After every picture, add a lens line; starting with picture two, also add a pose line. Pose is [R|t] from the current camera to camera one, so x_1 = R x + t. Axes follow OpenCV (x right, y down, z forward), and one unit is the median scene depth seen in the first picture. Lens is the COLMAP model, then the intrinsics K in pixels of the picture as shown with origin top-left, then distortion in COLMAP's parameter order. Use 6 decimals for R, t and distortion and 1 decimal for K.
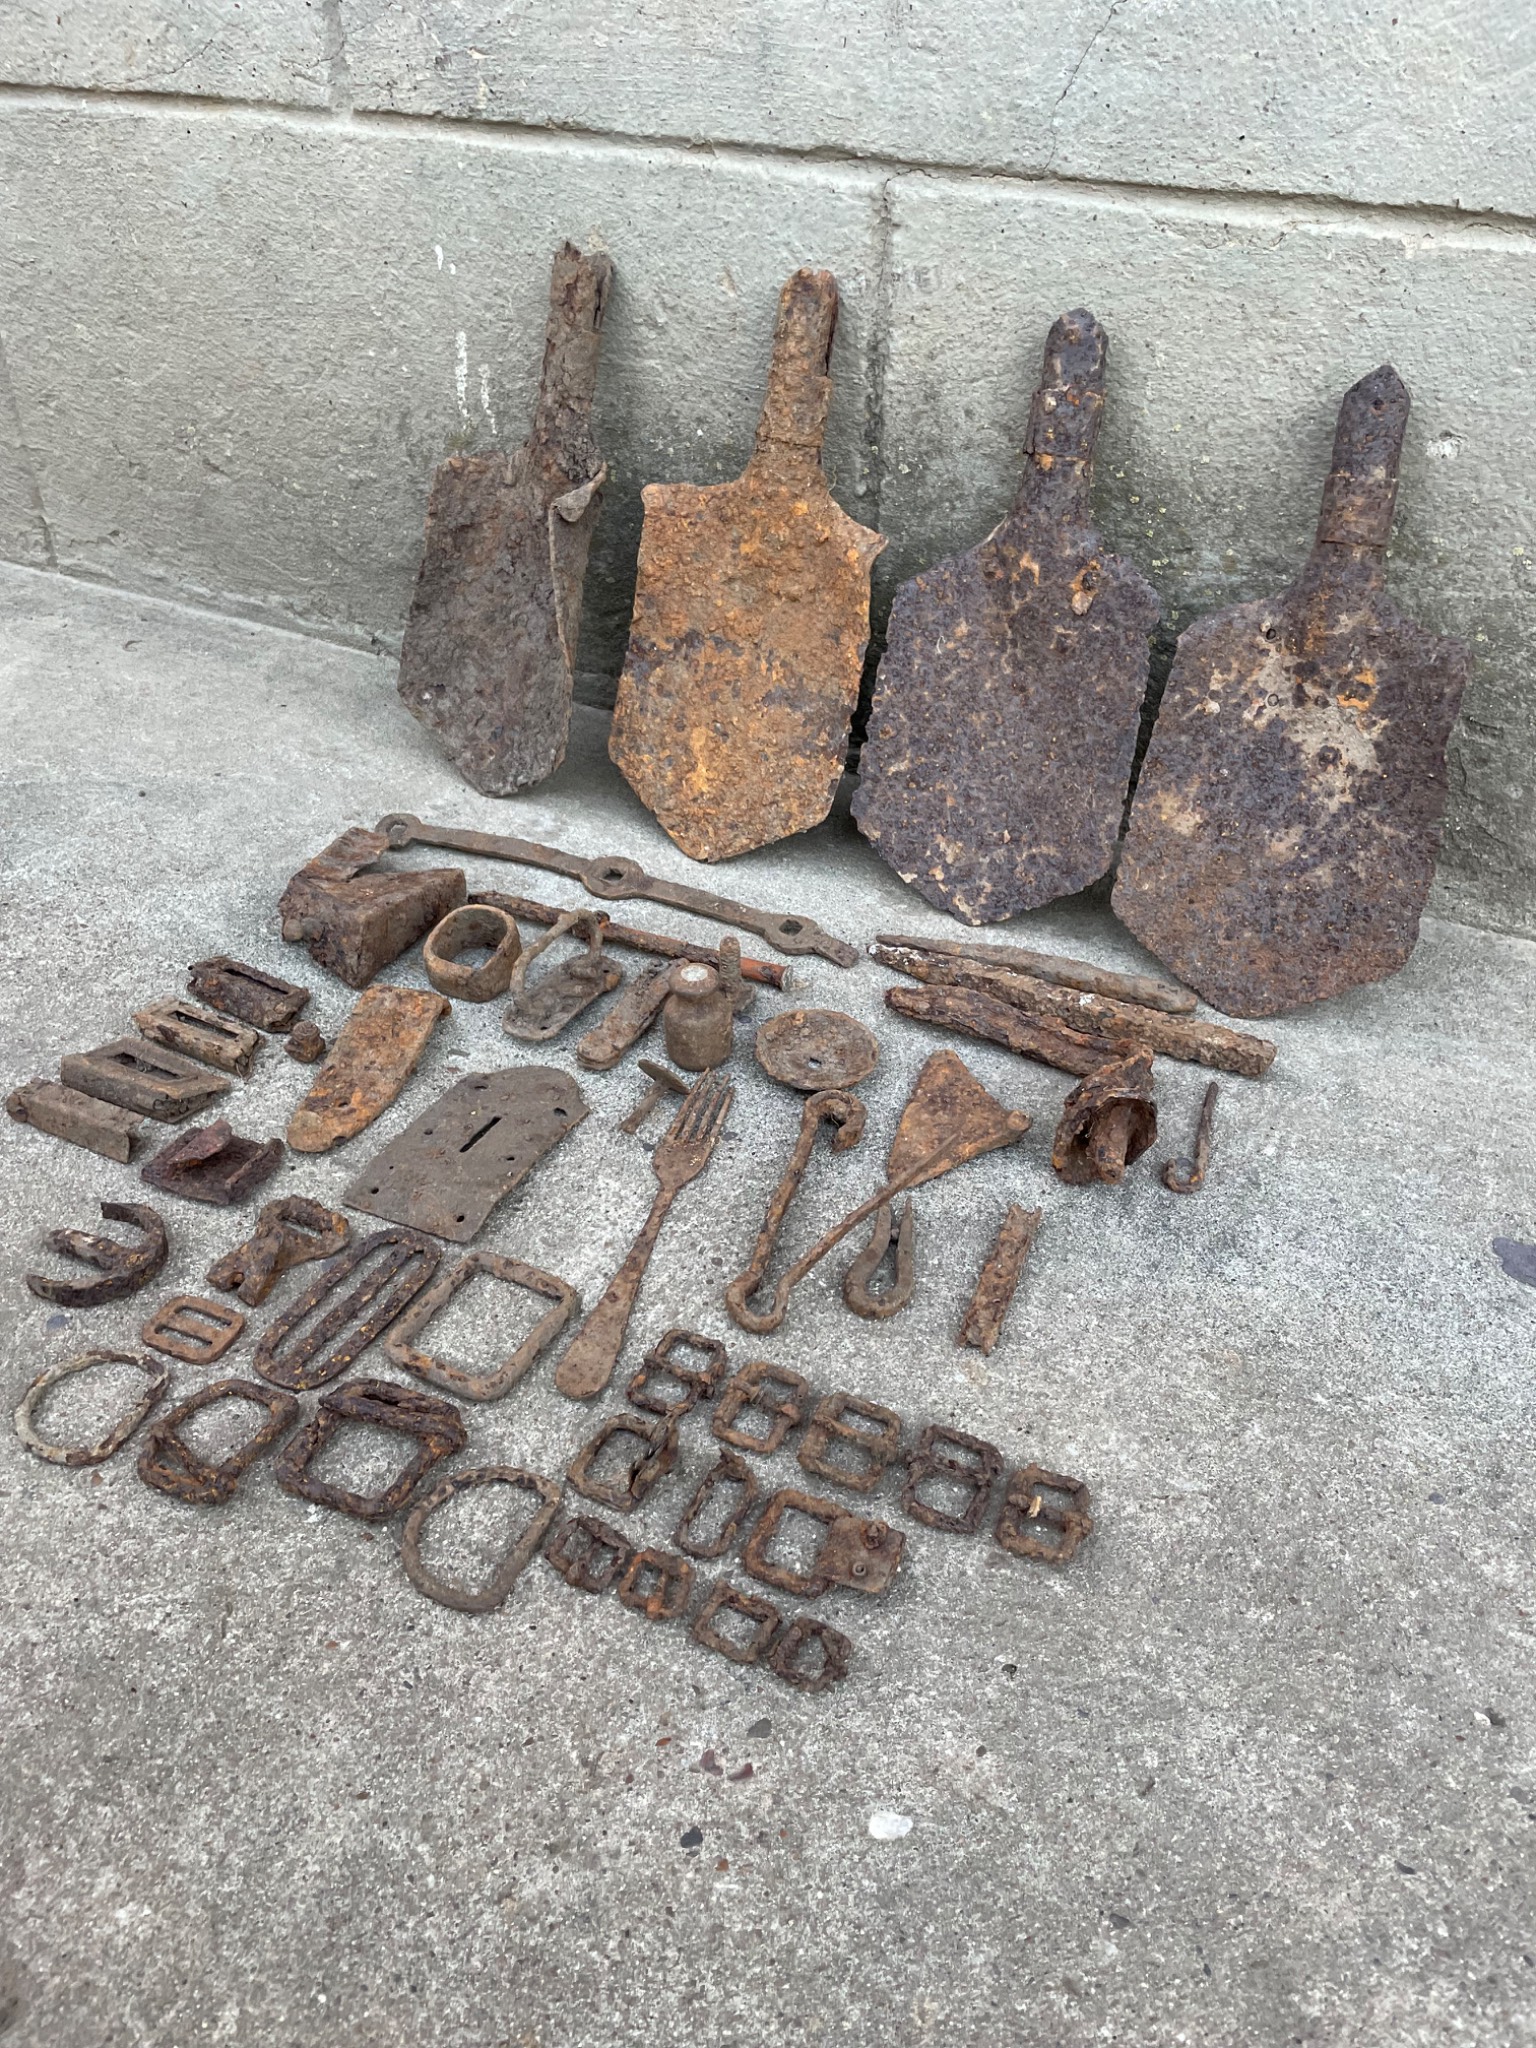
lens RADIAL K [[1560.0, 0, 791.8], [0, 1560.0, 1034.4], [0, 0, 1]] dist [0.080349, -0.118309]
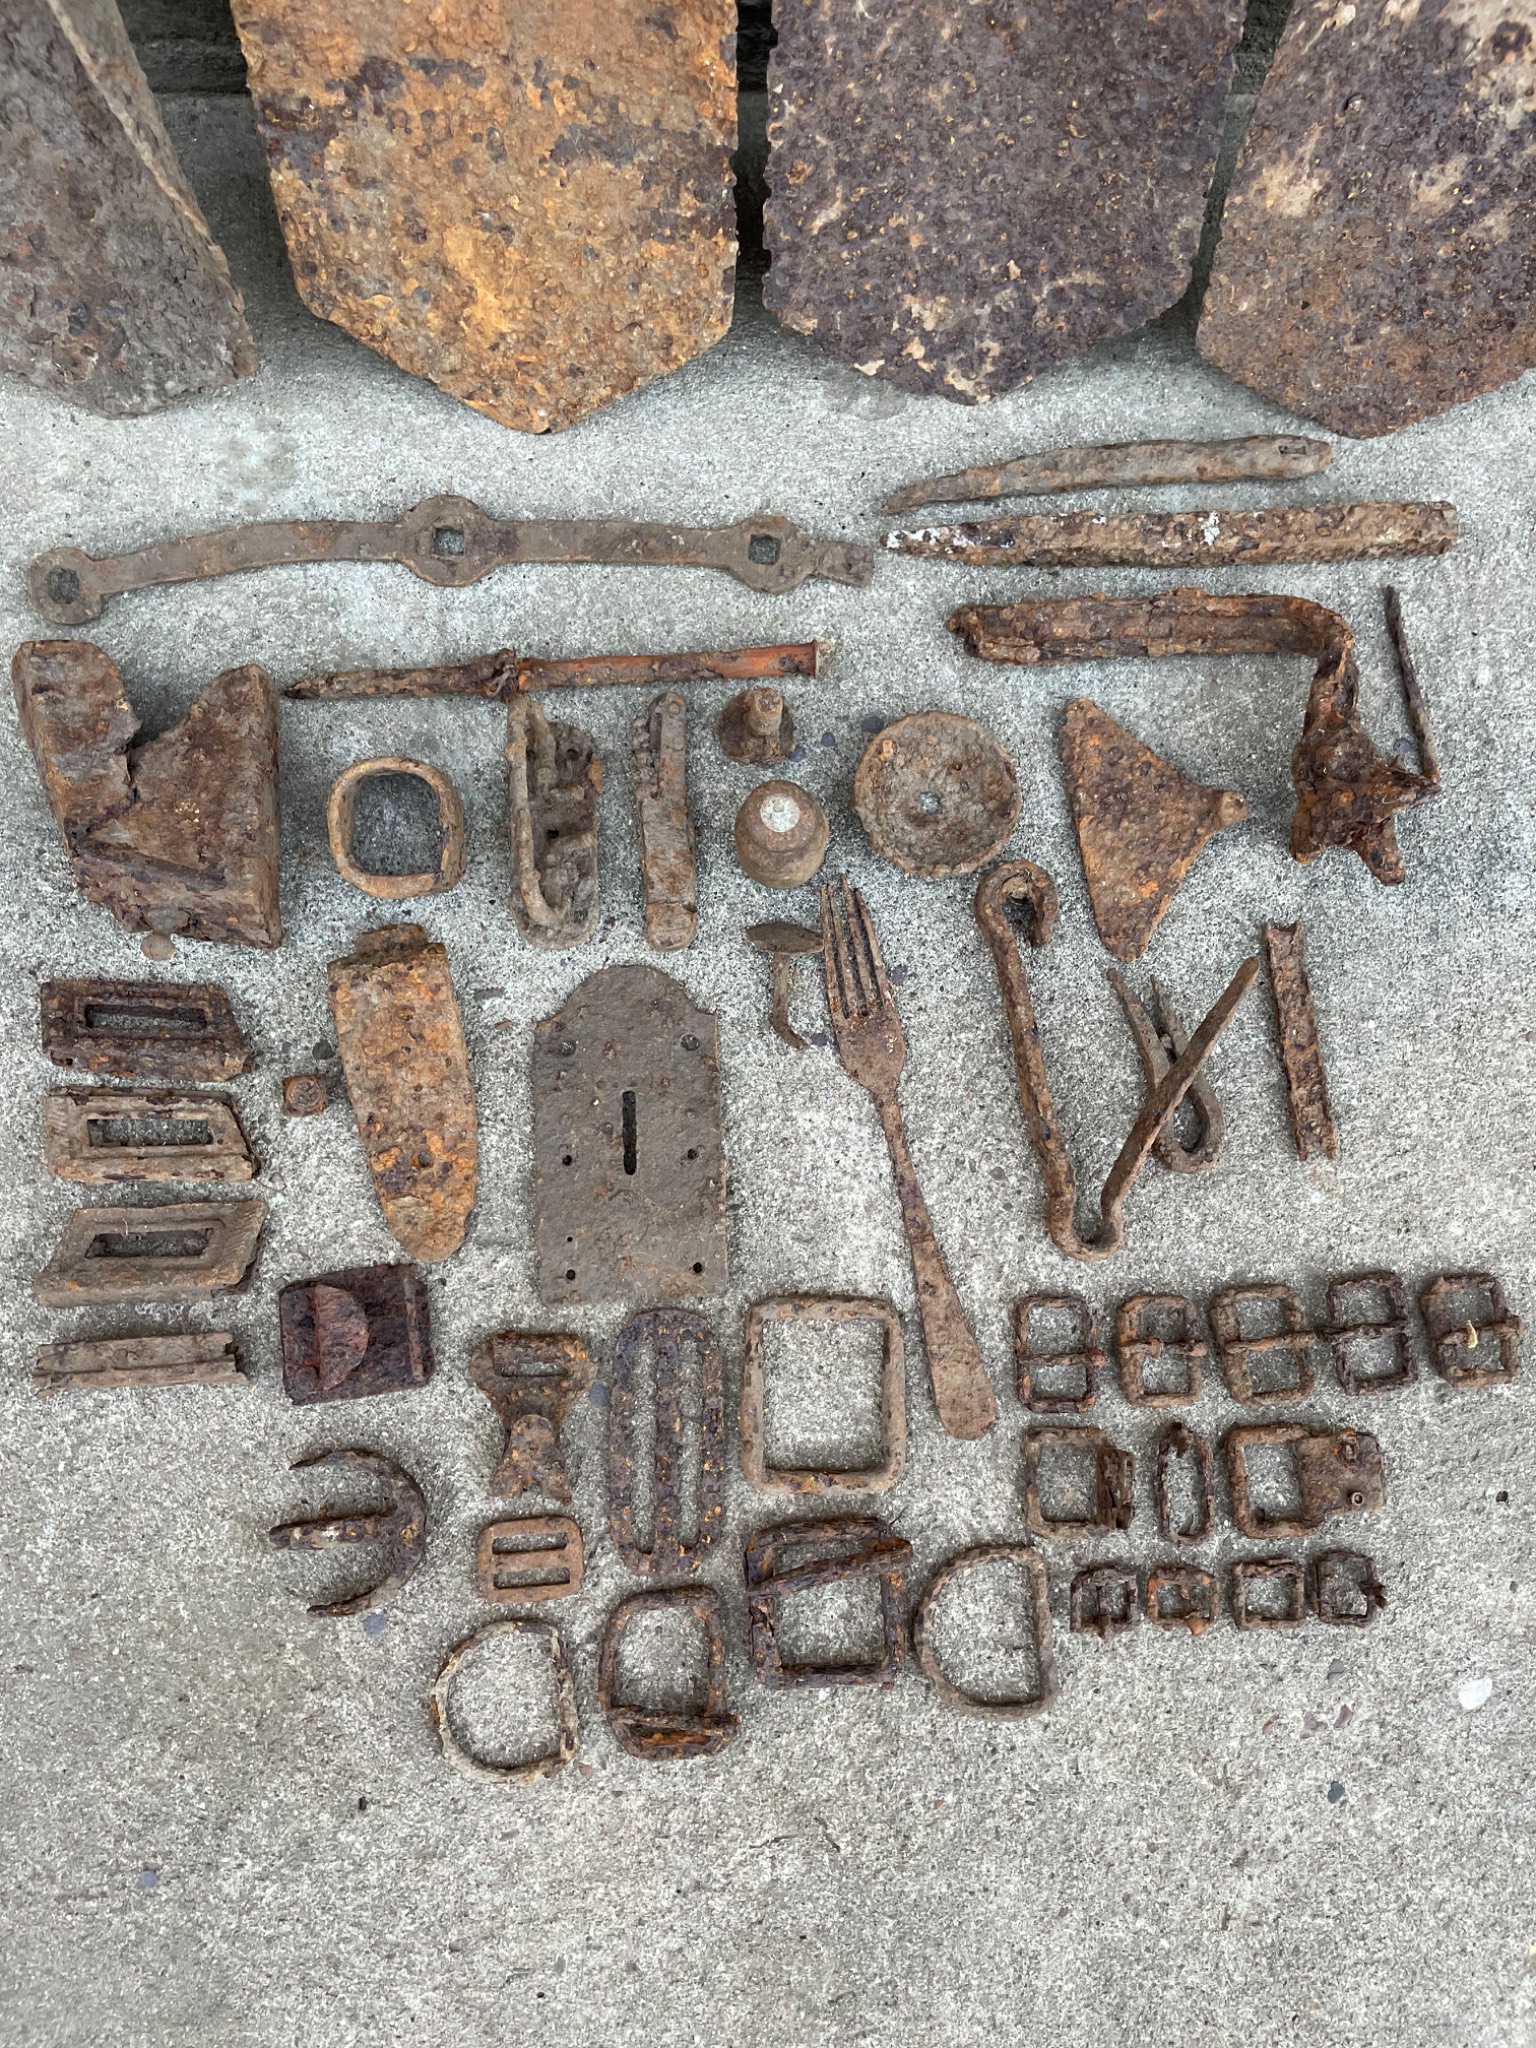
lens RADIAL K [[1560.0, 0, 786.6], [0, 1560.0, 1036.1], [0, 0, 1]] dist [0.080349, -0.118309]
pose [[0.886875, -0.456110, 0.073589, -0.152737], [0.266689, 0.635468, 0.724608, -0.469705], [-0.377265, -0.623012, 0.685221, 0.435055]]
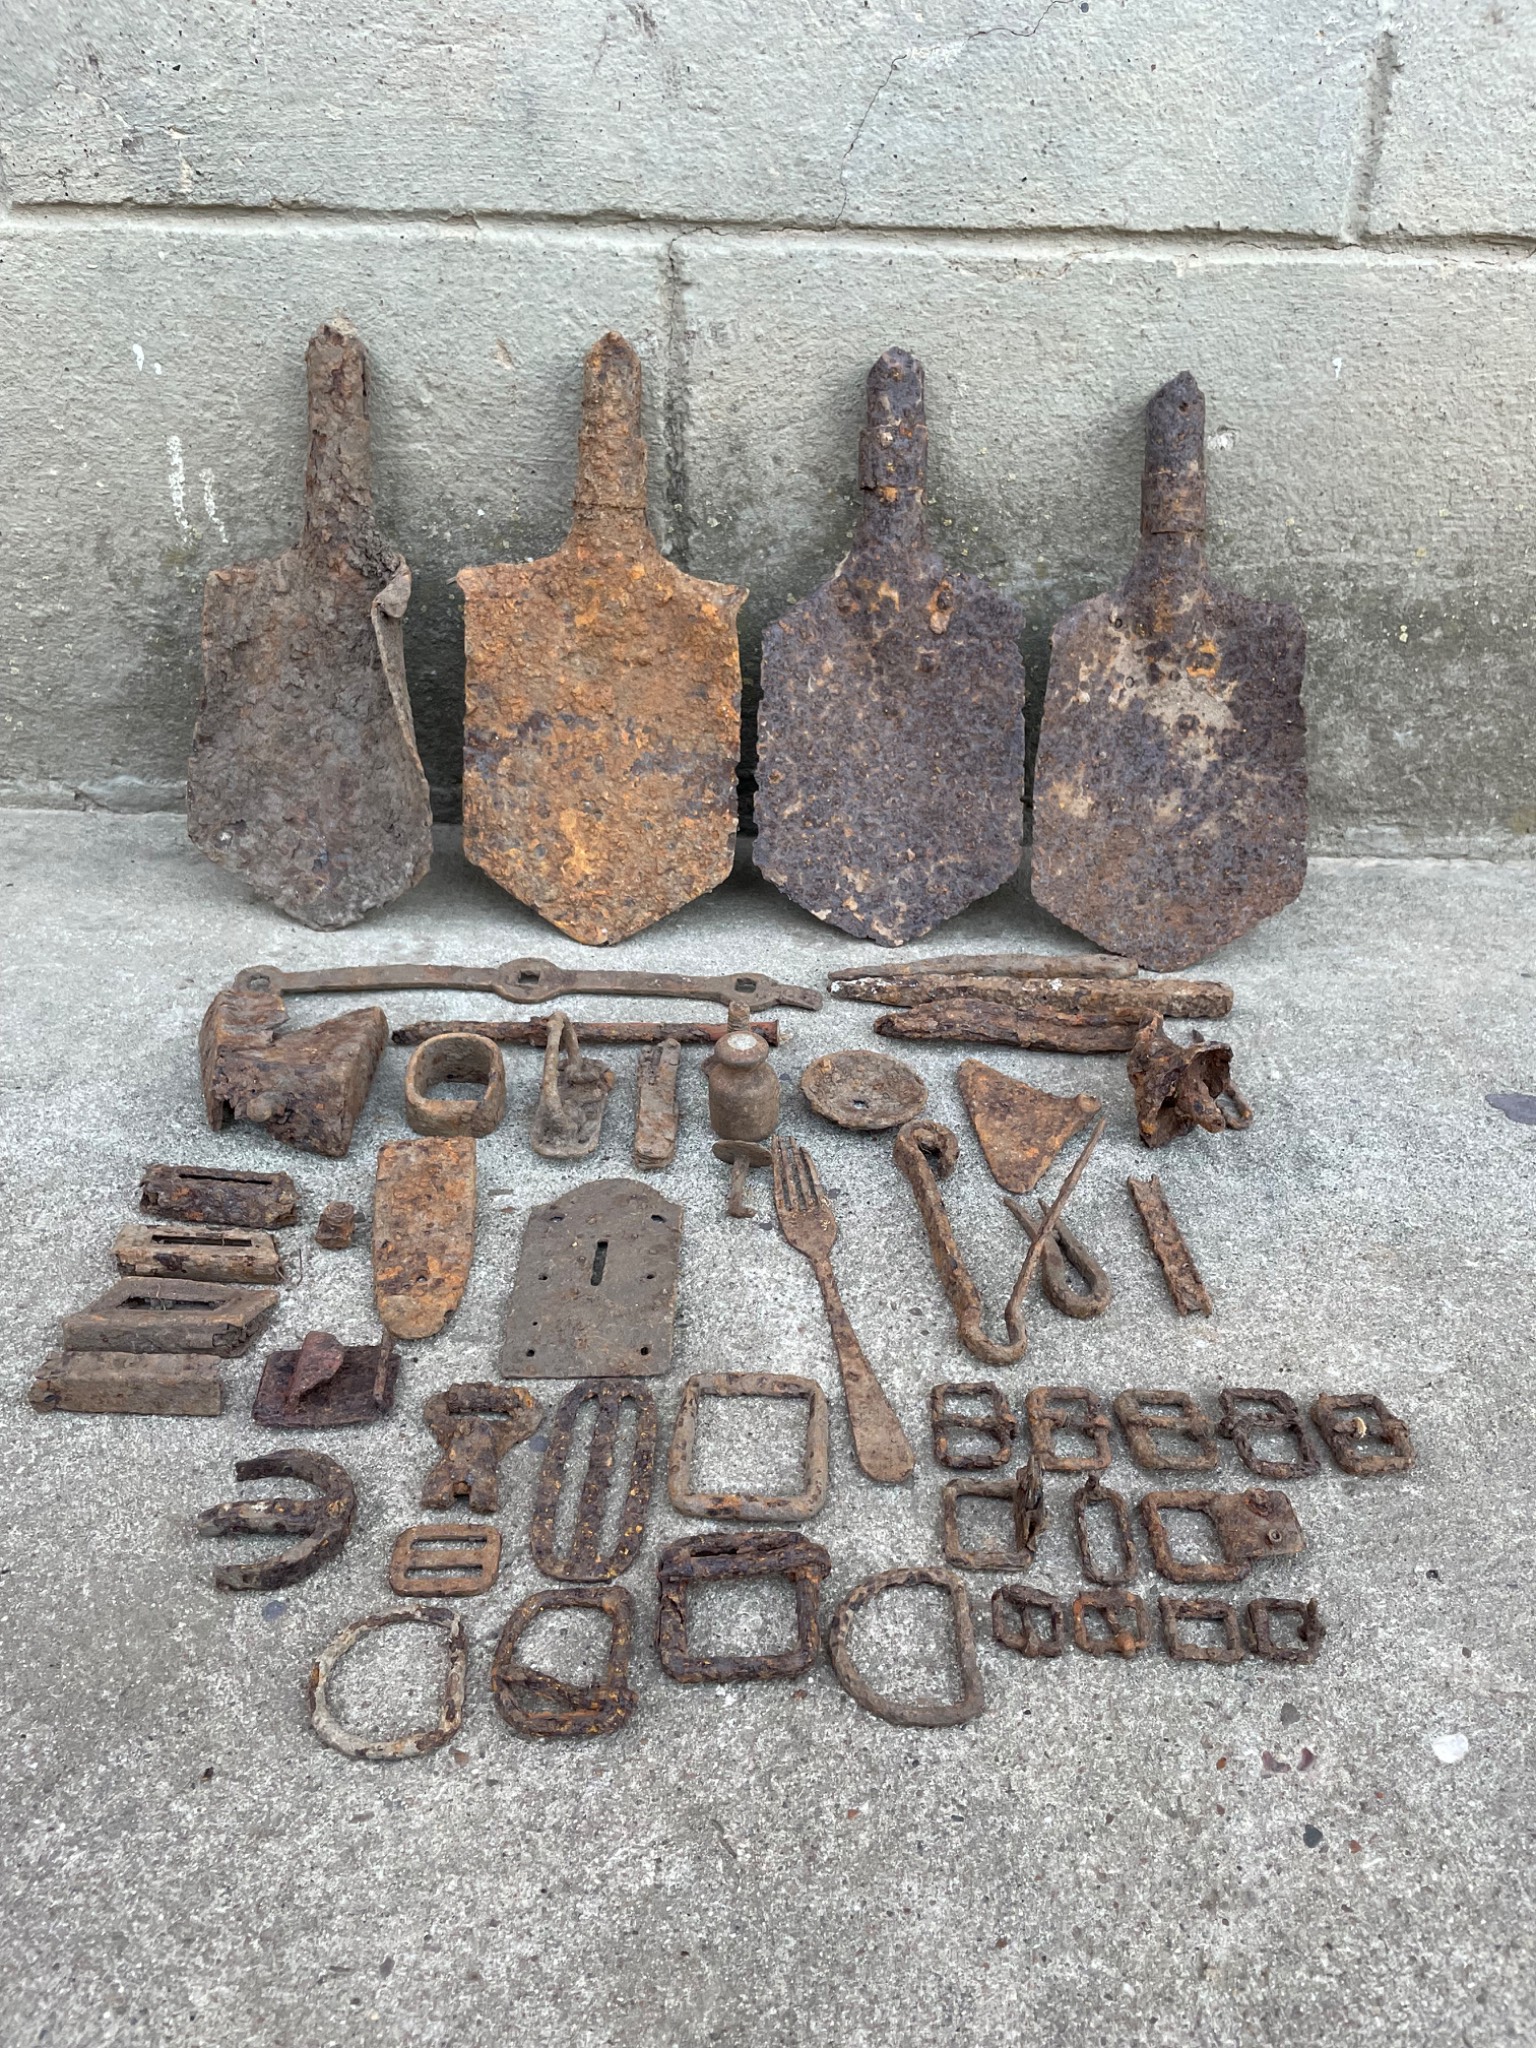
lens RADIAL K [[1560.0, 0, 786.5], [0, 1560.0, 1029.1], [0, 0, 1]] dist [0.080349, -0.118309]
pose [[0.905225, -0.230165, 0.357199, -0.365827], [0.248336, 0.968660, -0.005173, -0.033731], [-0.344813, 0.093388, 0.934014, 0.089384]]
